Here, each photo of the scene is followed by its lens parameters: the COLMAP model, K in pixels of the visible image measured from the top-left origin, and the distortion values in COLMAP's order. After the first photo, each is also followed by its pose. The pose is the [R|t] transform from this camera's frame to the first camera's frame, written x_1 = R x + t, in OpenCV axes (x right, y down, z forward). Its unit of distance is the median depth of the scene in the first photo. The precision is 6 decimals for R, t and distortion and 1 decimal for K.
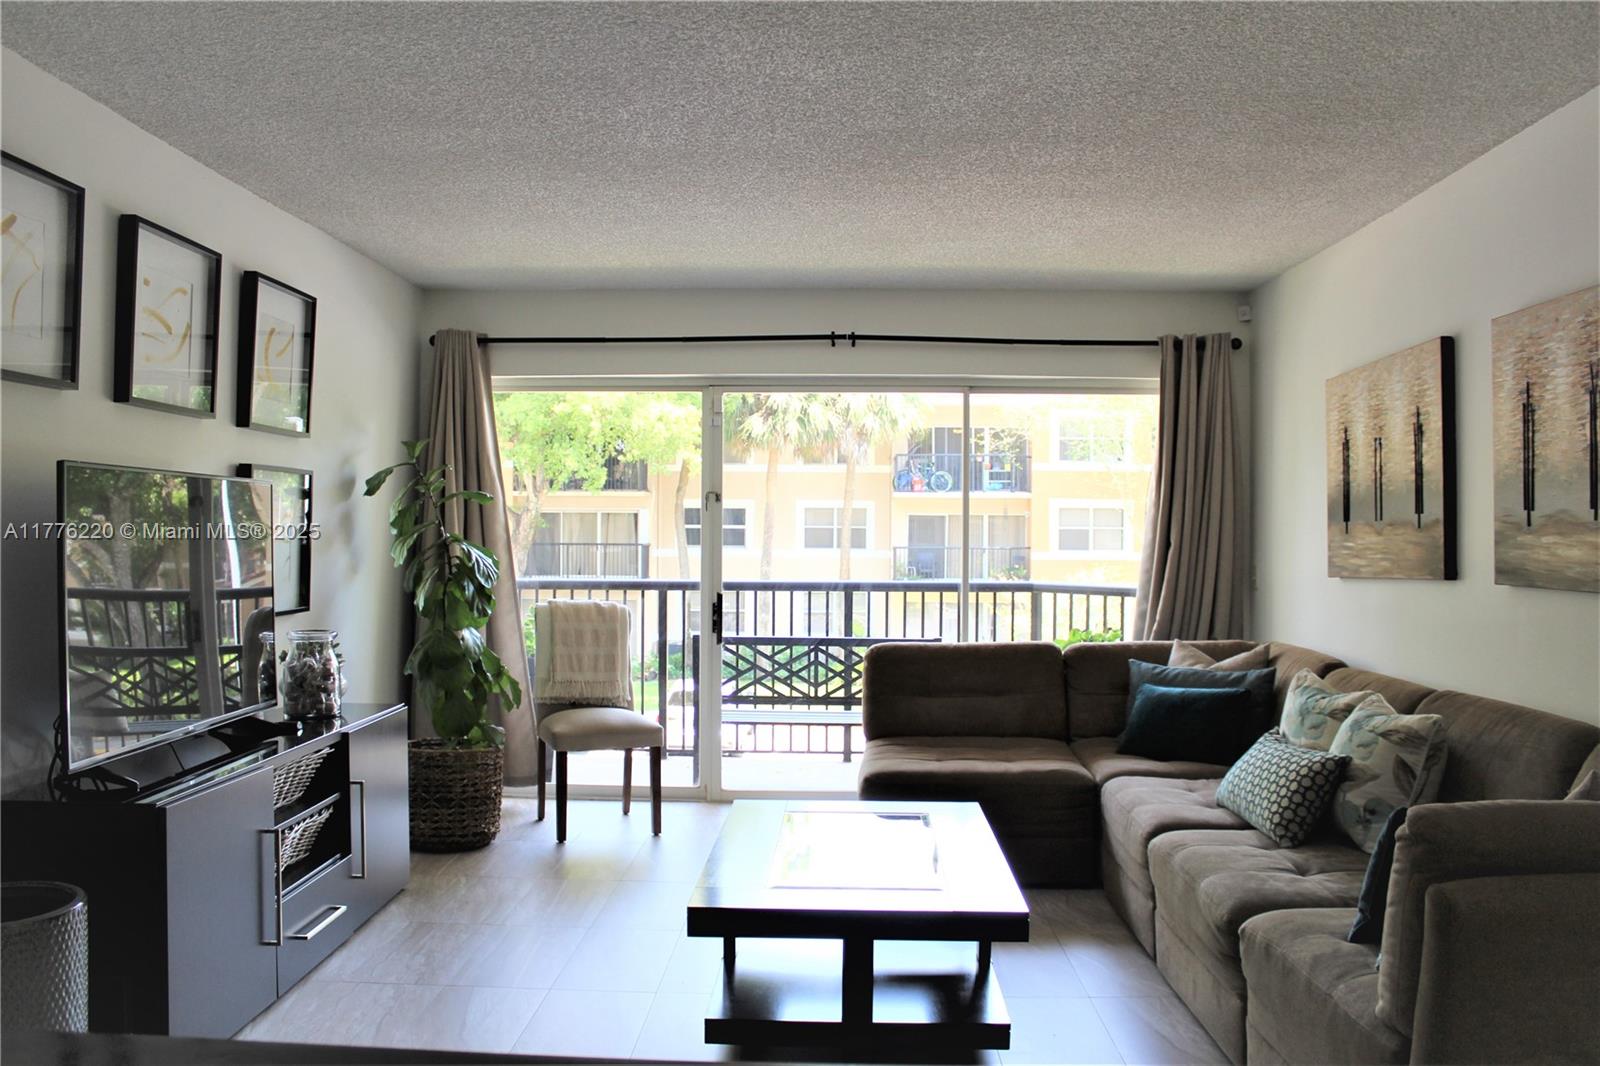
lens RADIAL K [[1326.8, 0, 798.0], [0, 1326.8, 539.1], [0, 0, 1]] dist [-0.165963, 0.144977]
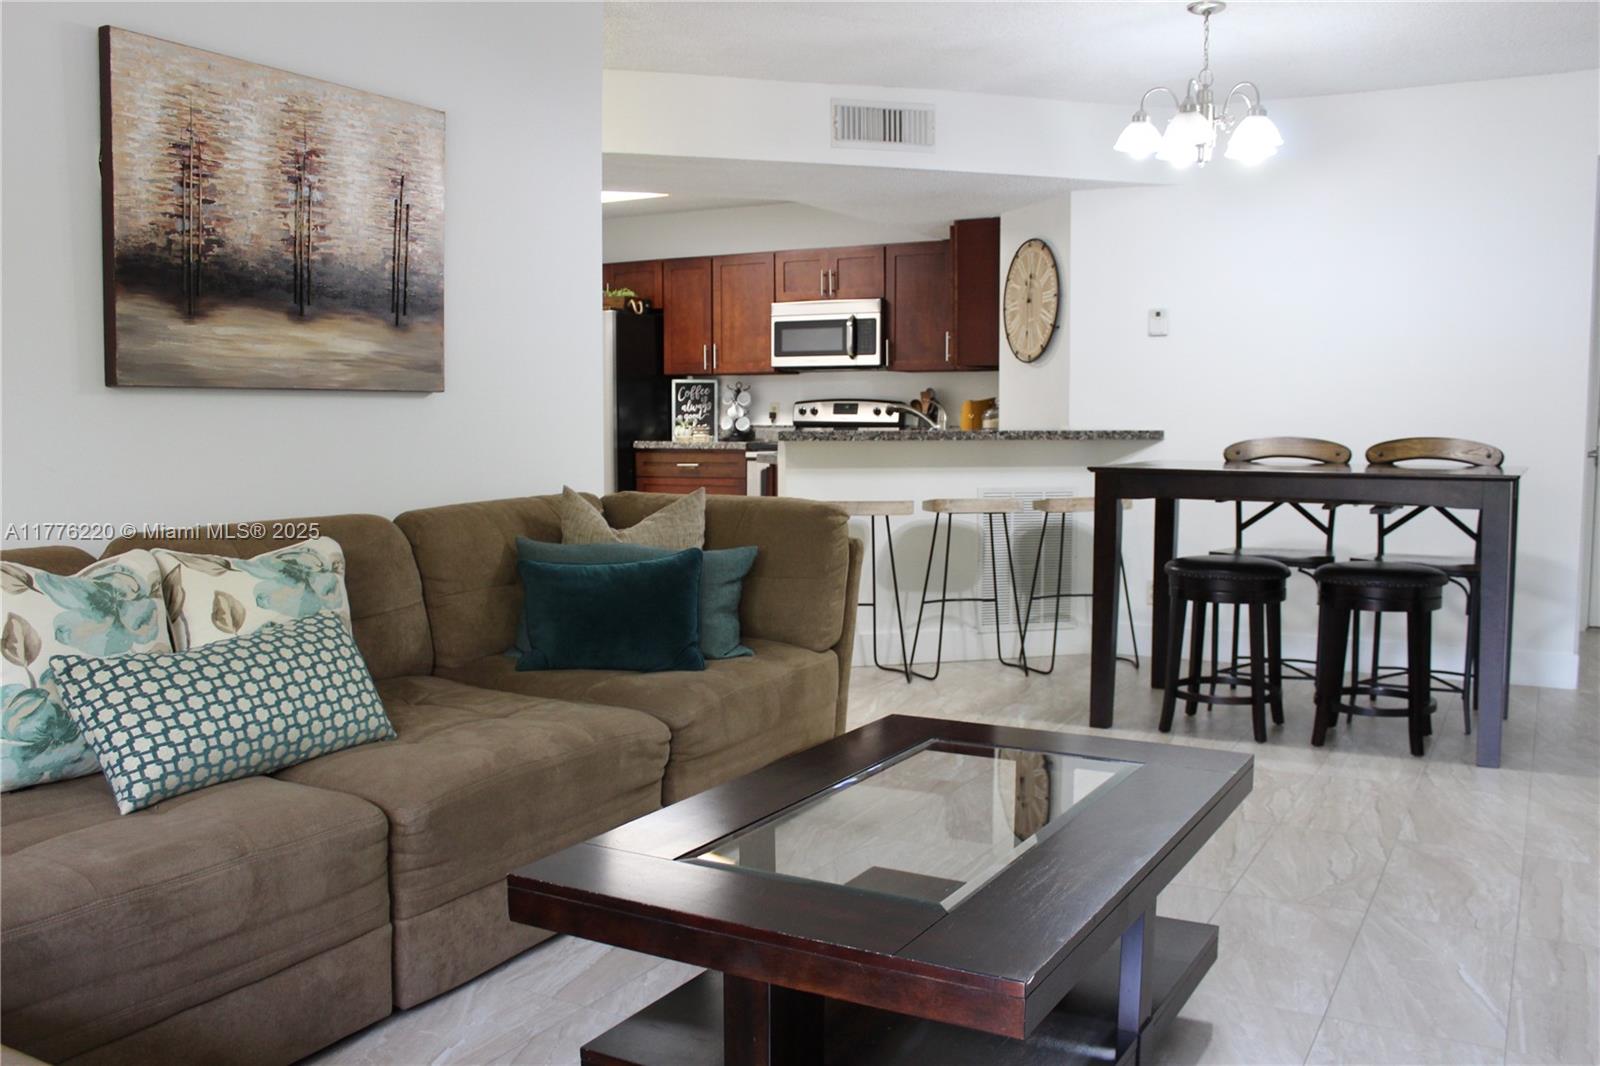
lens RADIAL K [[1396.7, 0, 795.8], [0, 1396.7, 537.3], [0, 0, 1]] dist [-0.152083, 0.132458]
pose [[-0.886573, -0.046220, 0.460273, -0.120313], [-0.003419, 0.995623, 0.093394, 0.032669], [-0.462575, 0.081227, -0.882851, 1.031994]]
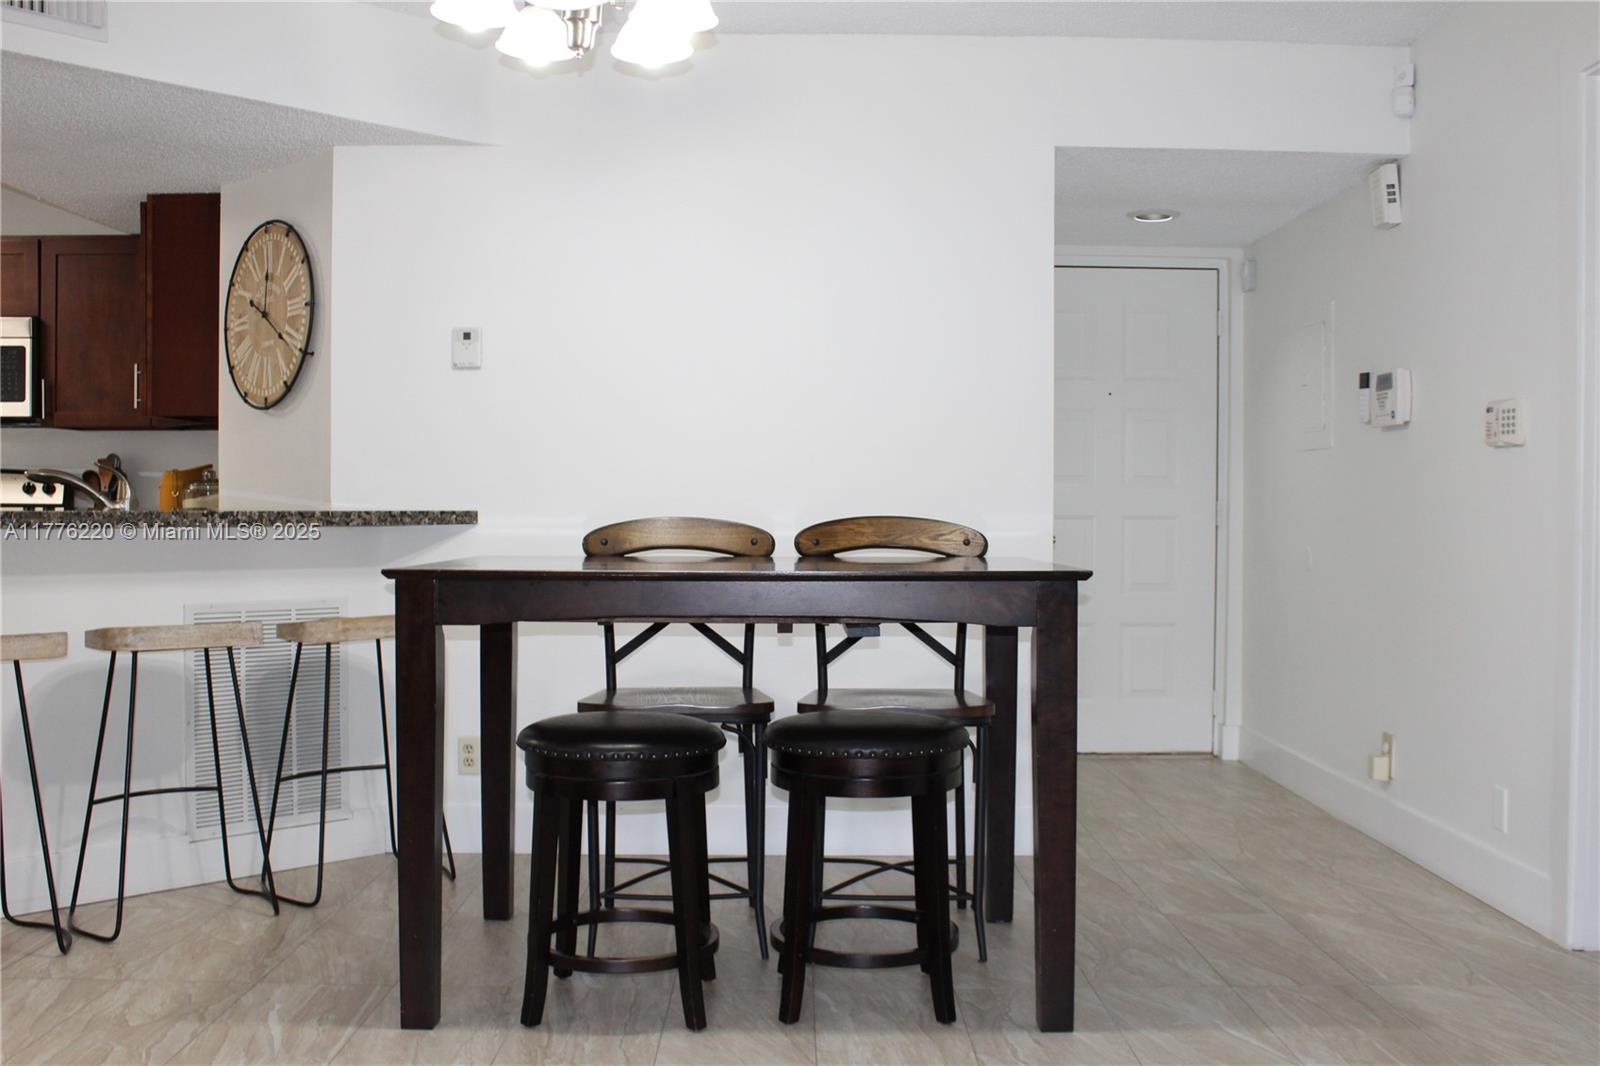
lens RADIAL K [[1507.1, 0, 796.2], [0, 1507.1, 544.2], [0, 0, 1]] dist [-0.152145, 0.160209]
pose [[-0.999317, -0.009606, -0.035678, -0.005358], [-0.010560, 0.999590, 0.026630, 0.044935], [0.035407, 0.026988, -0.999008, 0.700533]]
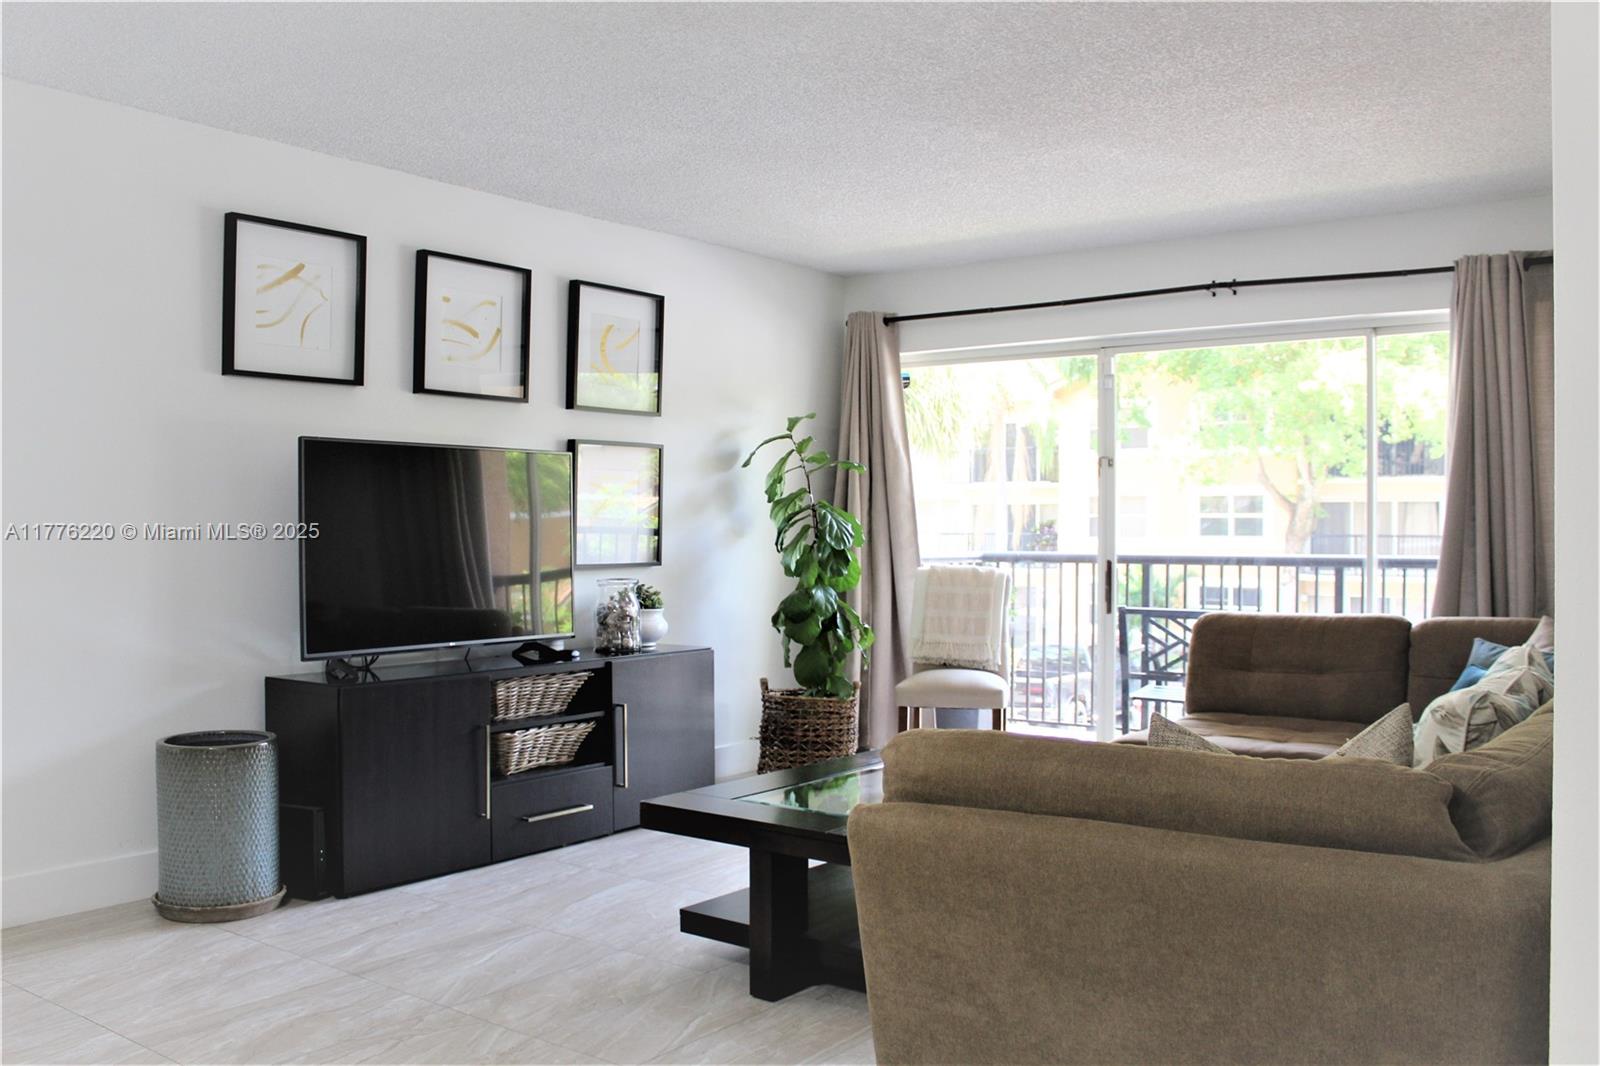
lens RADIAL K [[1396.7, 0, 795.8], [0, 1396.7, 537.3], [0, 0, 1]] dist [-0.152083, 0.132458]
pose [[0.816222, -0.001188, -0.577738, 0.396036], [0.001647, 0.999999, 0.000270, 0.026659], [0.577737, -0.001172, 0.816222, 0.046670]]
